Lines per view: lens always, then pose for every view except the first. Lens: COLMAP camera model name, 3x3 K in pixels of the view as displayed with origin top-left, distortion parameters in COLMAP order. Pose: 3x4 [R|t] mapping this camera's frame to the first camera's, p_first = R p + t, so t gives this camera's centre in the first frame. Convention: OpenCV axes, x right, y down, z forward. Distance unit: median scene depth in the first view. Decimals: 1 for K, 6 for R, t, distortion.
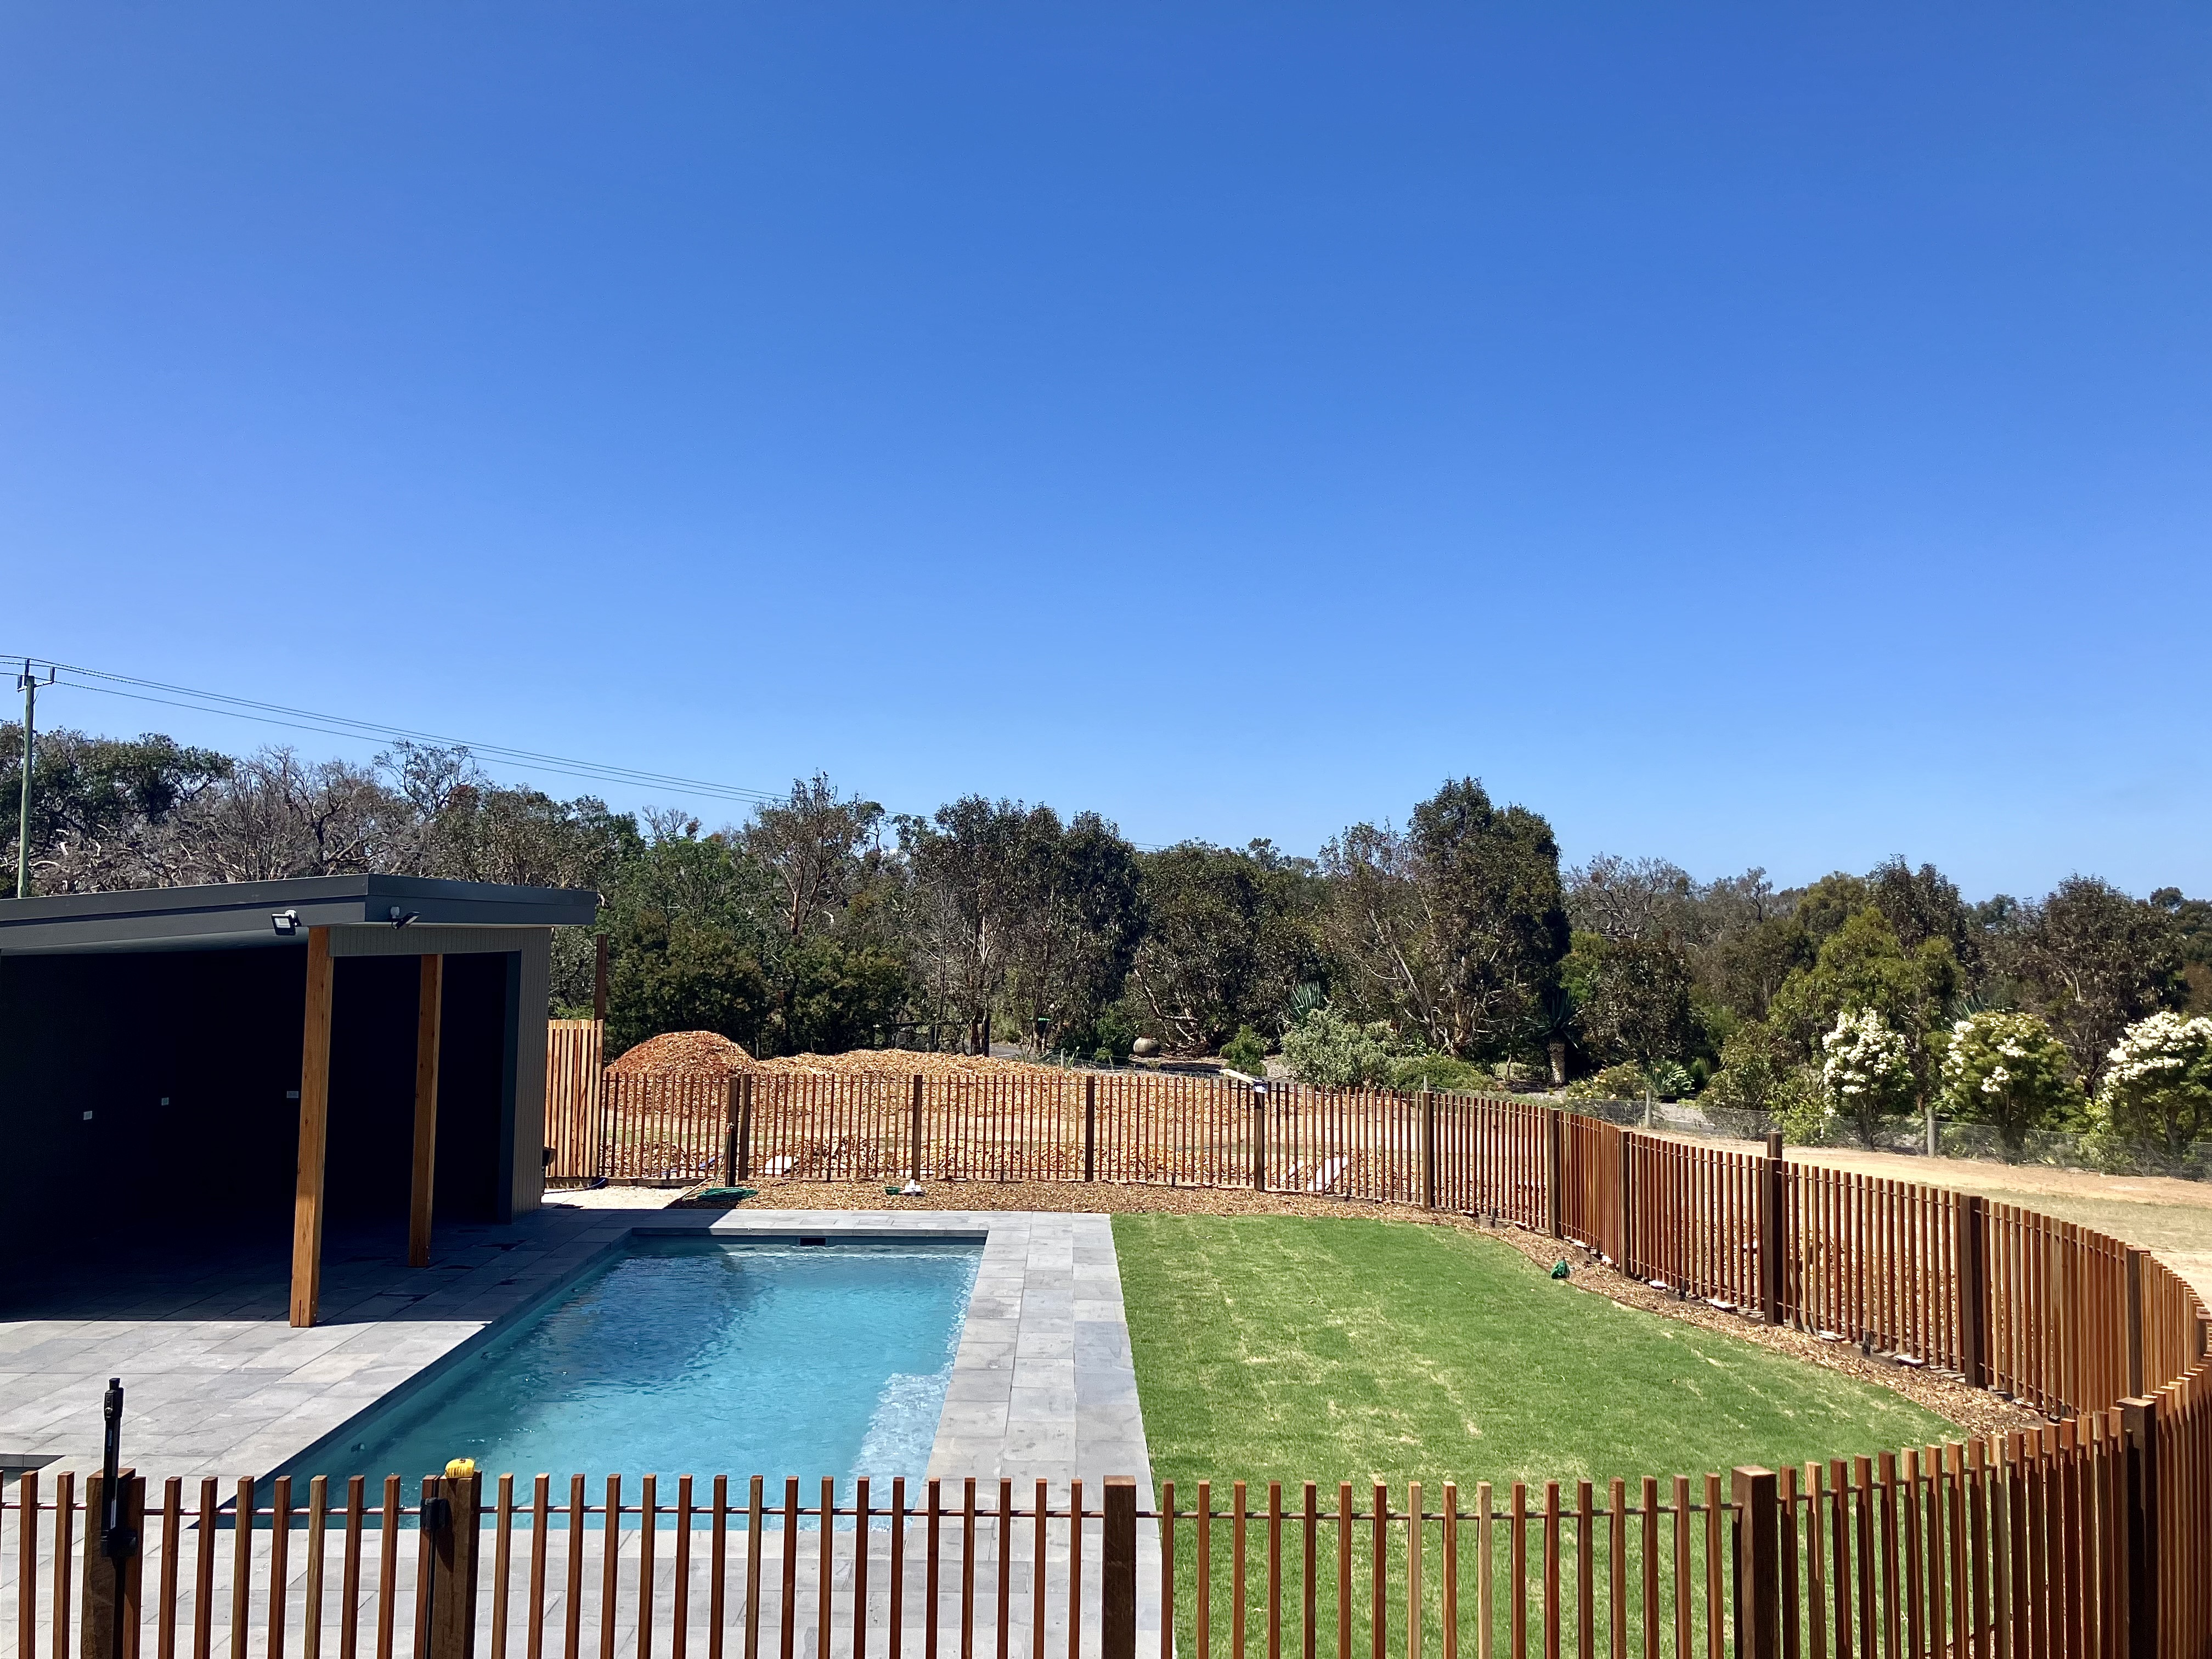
lens RADIAL K [[1802.4, 0, 1106.0], [0, 1802.4, 829.5], [0, 0, 1]] dist [0.006098, 0.000291]
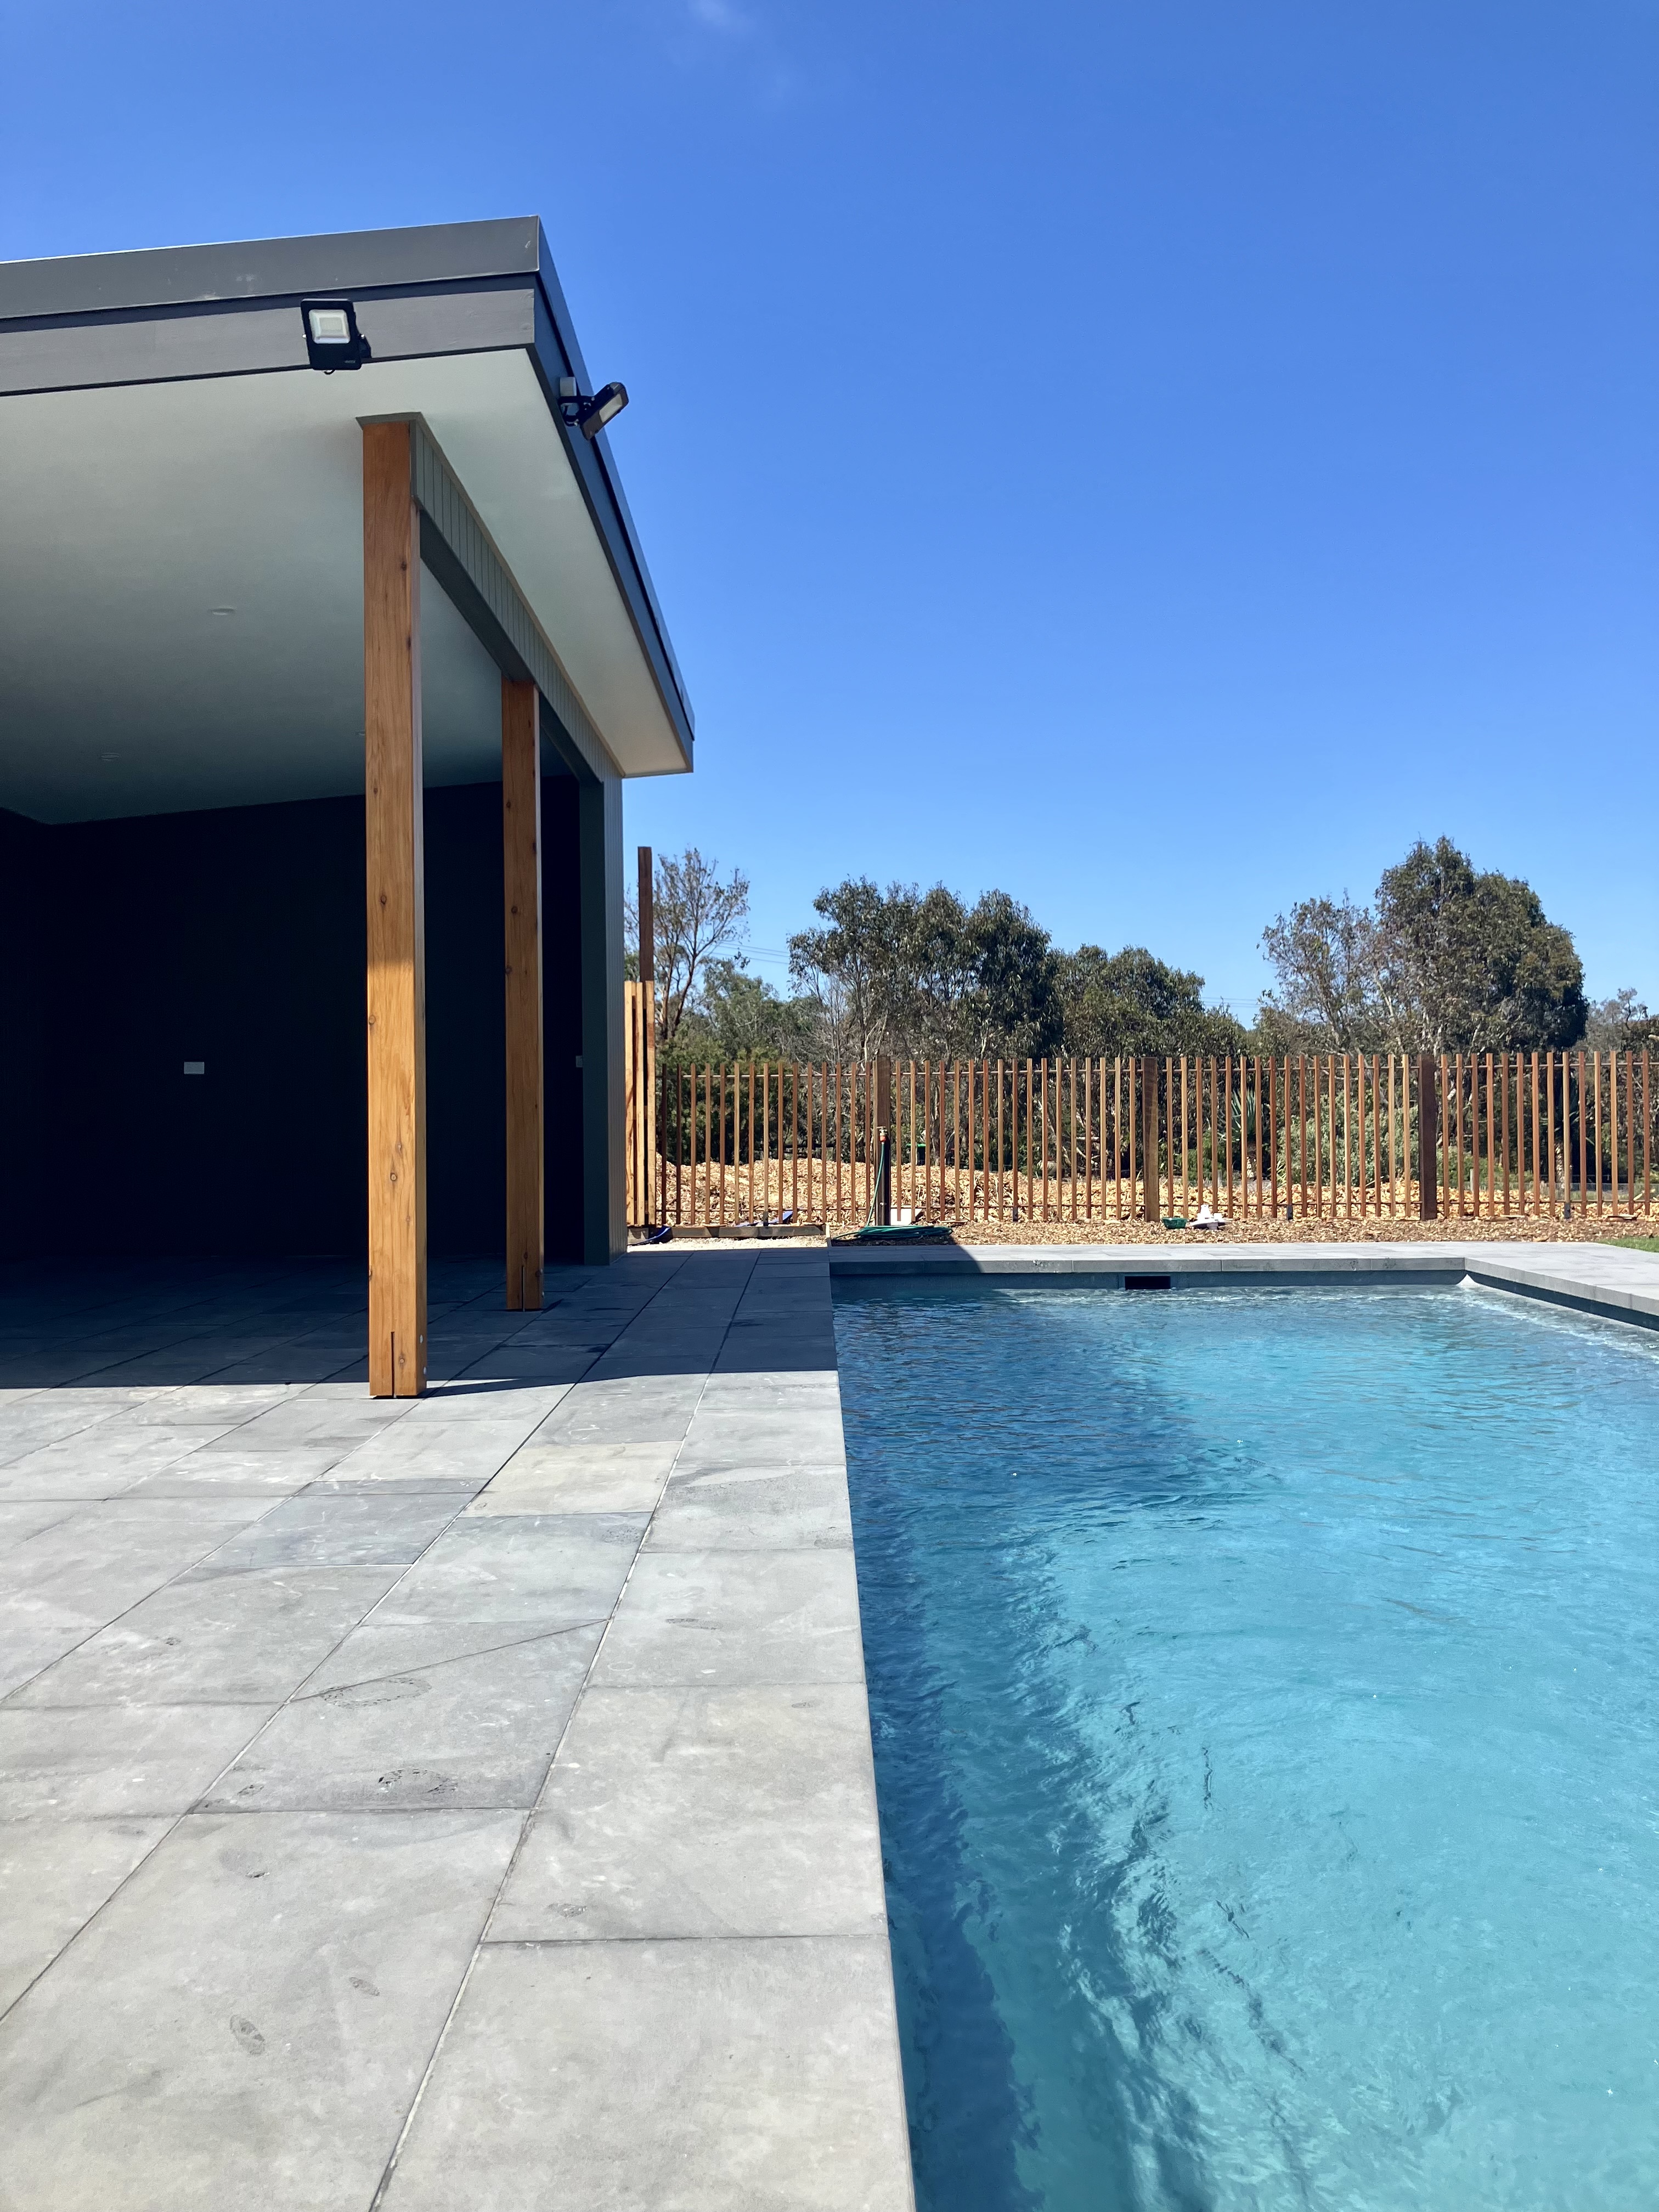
lens RADIAL K [[1799.5, 0, 829.5], [0, 1799.5, 1106.0], [0, 0, 1]] dist [-0.001599, -0.000862]
pose [[0.999621, -0.022476, -0.015913, -0.078570], [0.023319, 0.998218, 0.054931, 0.043678], [0.014650, -0.055281, 0.998363, 0.136885]]
